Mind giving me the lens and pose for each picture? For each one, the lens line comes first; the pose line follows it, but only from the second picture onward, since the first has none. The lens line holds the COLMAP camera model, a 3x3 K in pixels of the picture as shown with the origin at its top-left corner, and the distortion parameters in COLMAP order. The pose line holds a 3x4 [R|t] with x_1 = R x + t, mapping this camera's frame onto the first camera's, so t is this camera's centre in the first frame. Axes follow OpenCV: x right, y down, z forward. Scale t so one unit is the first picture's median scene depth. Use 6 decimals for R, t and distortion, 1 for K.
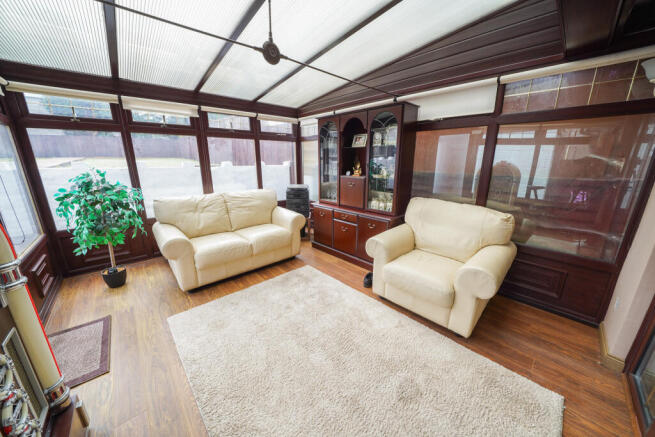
lens RADIAL K [[228.4, 0, 327.5], [0, 228.4, 218.5], [0, 0, 1]] dist [-0.021346, 0.000309]
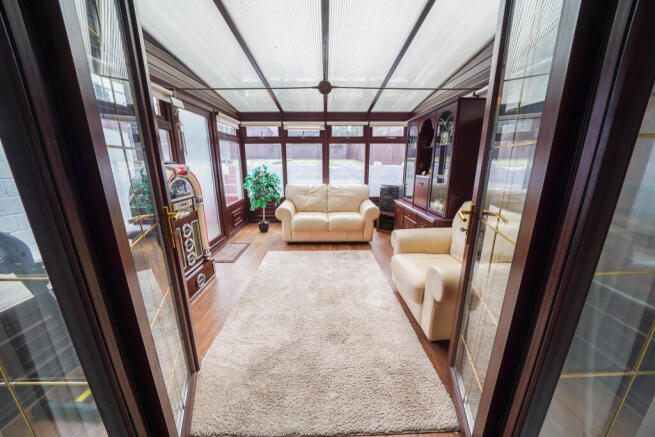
lens RADIAL K [[228.4, 0, 327.5], [0, 228.4, 218.5], [0, 0, 1]] dist [-0.021346, 0.000309]
pose [[0.745018, 0.159524, -0.647689, 0.525335], [-0.163650, 0.985019, 0.054366, 0.018922], [0.646659, 0.065490, 0.759963, -0.038190]]
